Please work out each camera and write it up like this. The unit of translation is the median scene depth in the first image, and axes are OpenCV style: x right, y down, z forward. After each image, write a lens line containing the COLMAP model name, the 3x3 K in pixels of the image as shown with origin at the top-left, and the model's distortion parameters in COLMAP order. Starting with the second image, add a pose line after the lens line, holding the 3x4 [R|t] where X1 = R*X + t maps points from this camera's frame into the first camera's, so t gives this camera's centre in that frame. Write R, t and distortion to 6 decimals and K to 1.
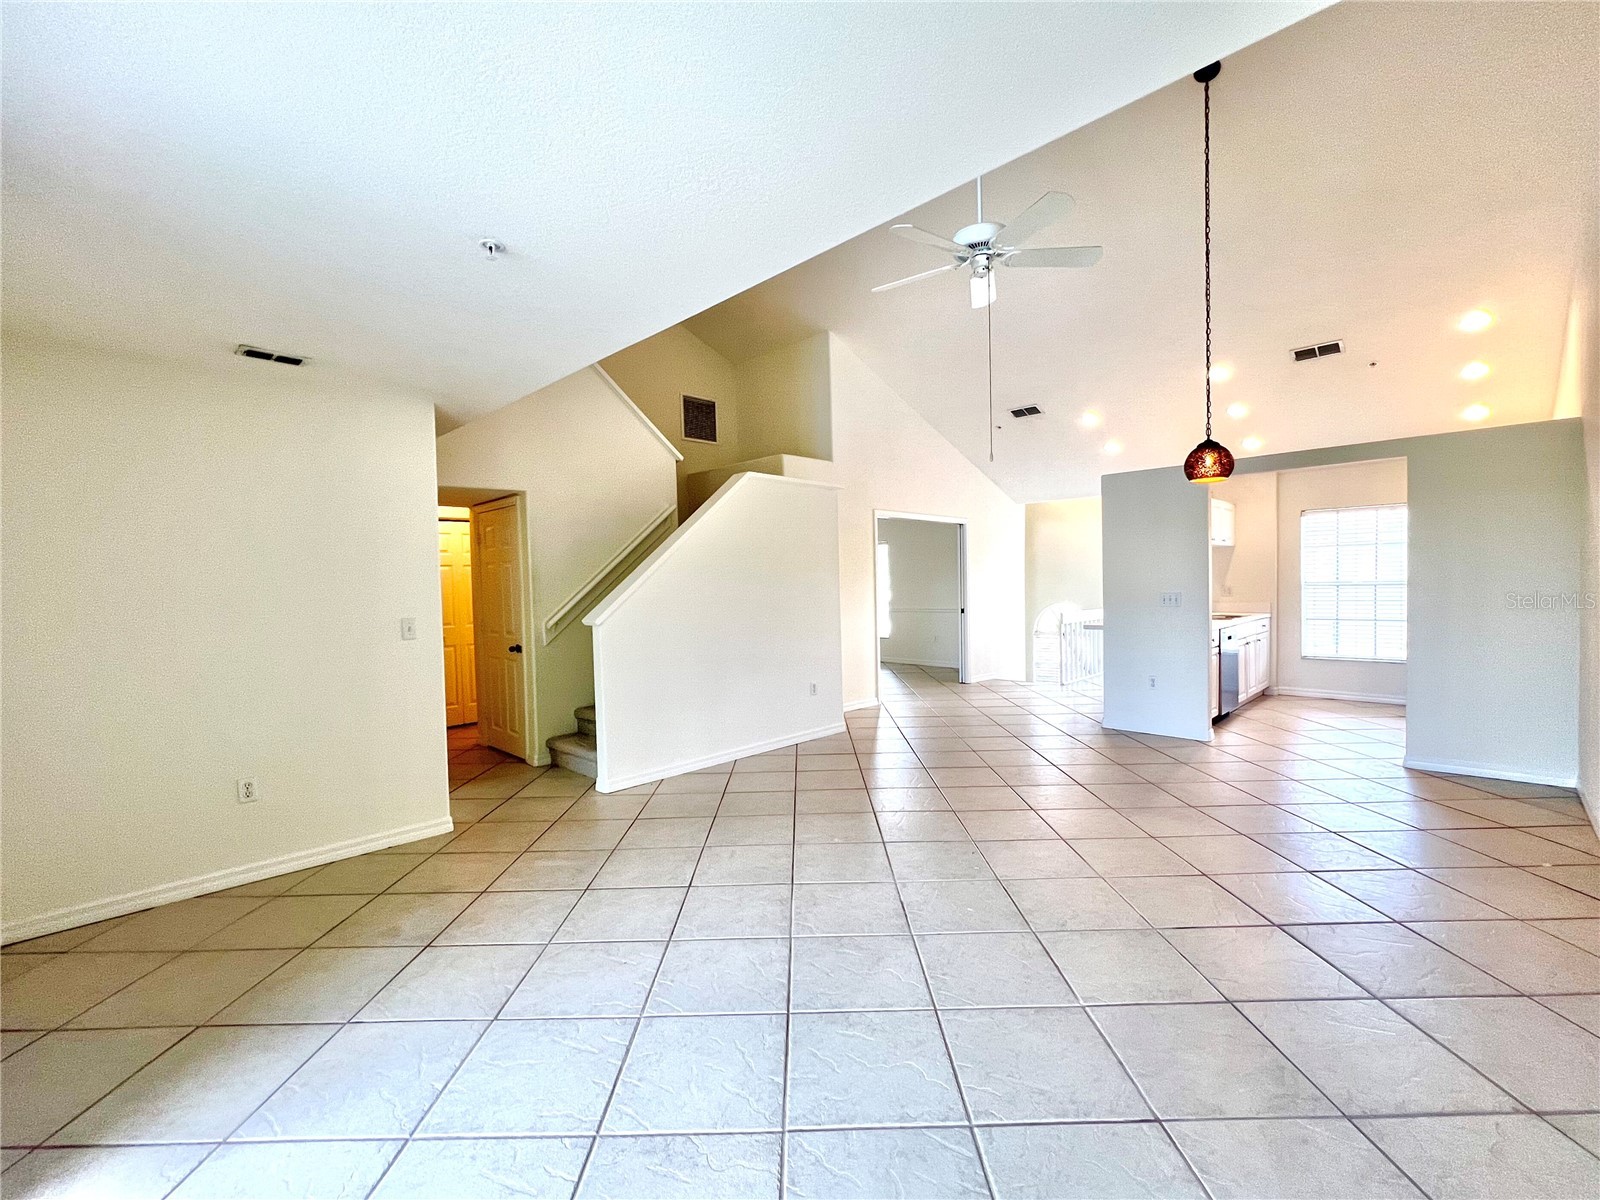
lens RADIAL K [[689.1, 0, 805.9], [0, 689.1, 602.6], [0, 0, 1]] dist [-0.000653, -0.000782]
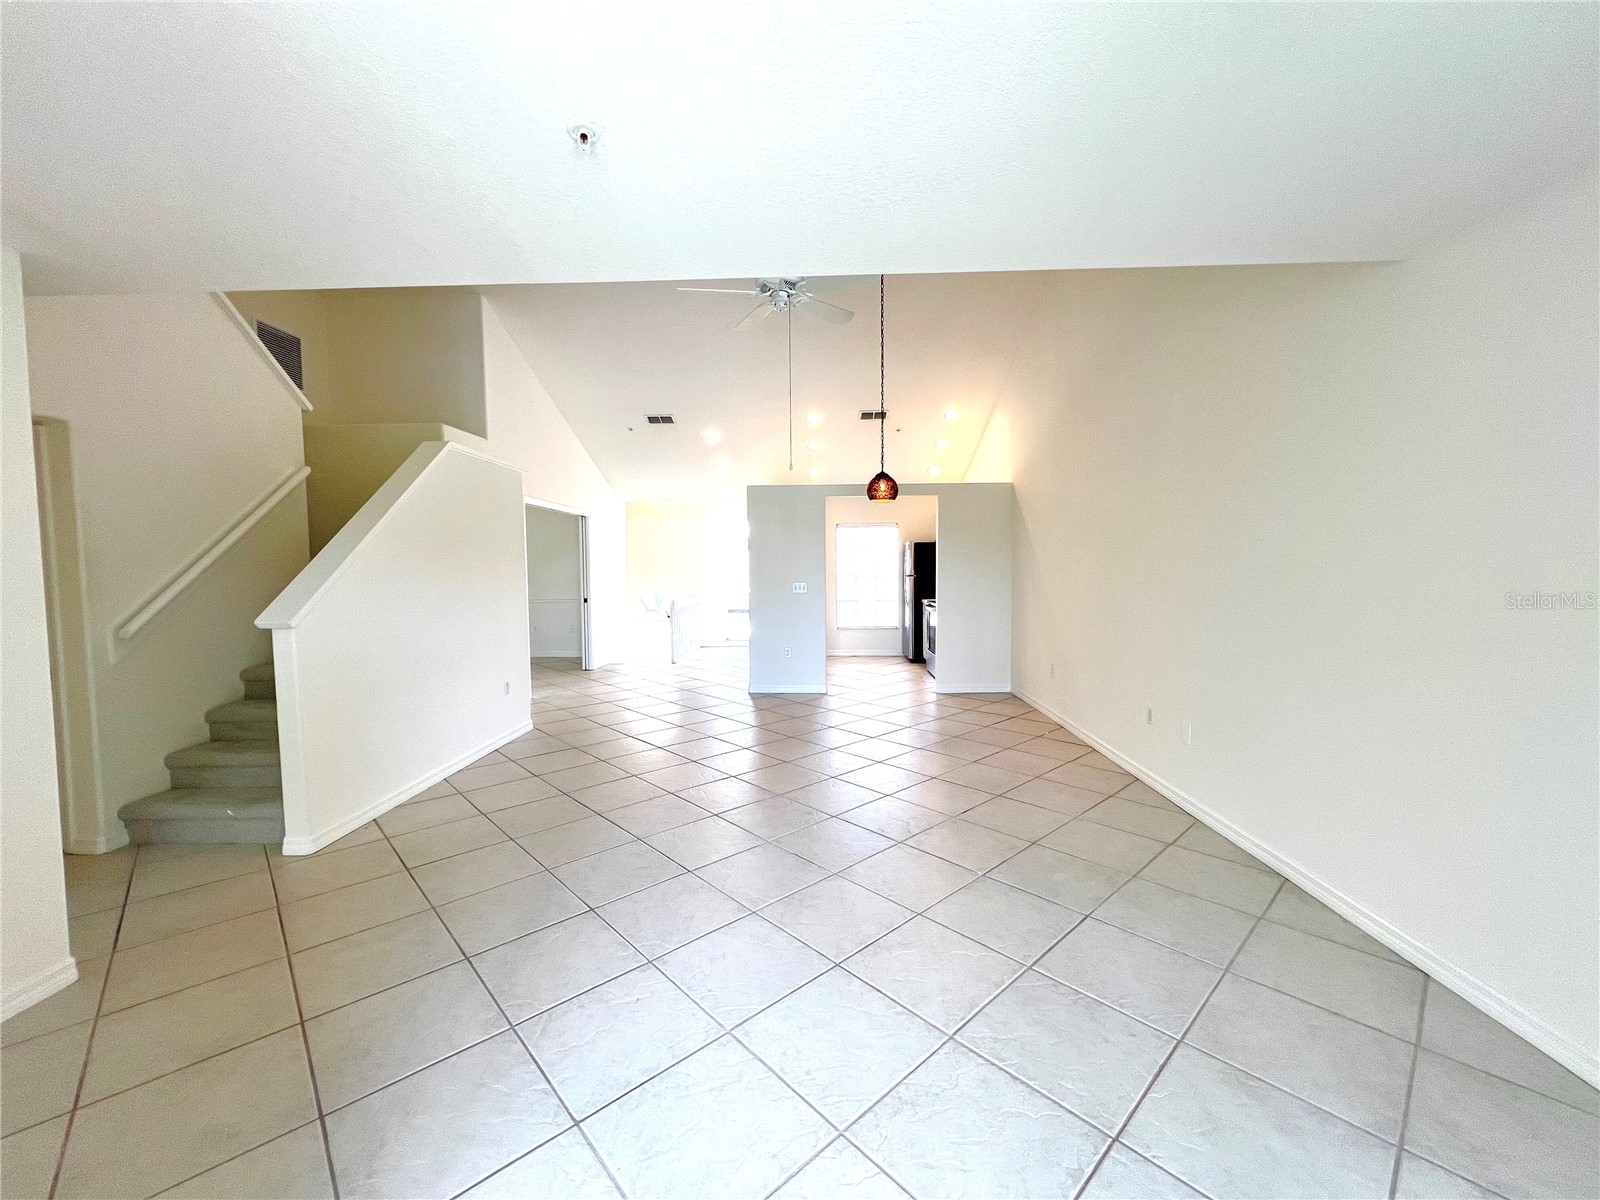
lens RADIAL K [[640.1, 0, 802.8], [0, 640.1, 599.4], [0, 0, 1]] dist [-0.001361, 0.000407]
pose [[0.735517, -0.018852, 0.677244, -0.307530], [0.011118, 0.999814, 0.015757, -0.000867], [-0.677415, -0.004060, 0.735590, 0.119122]]
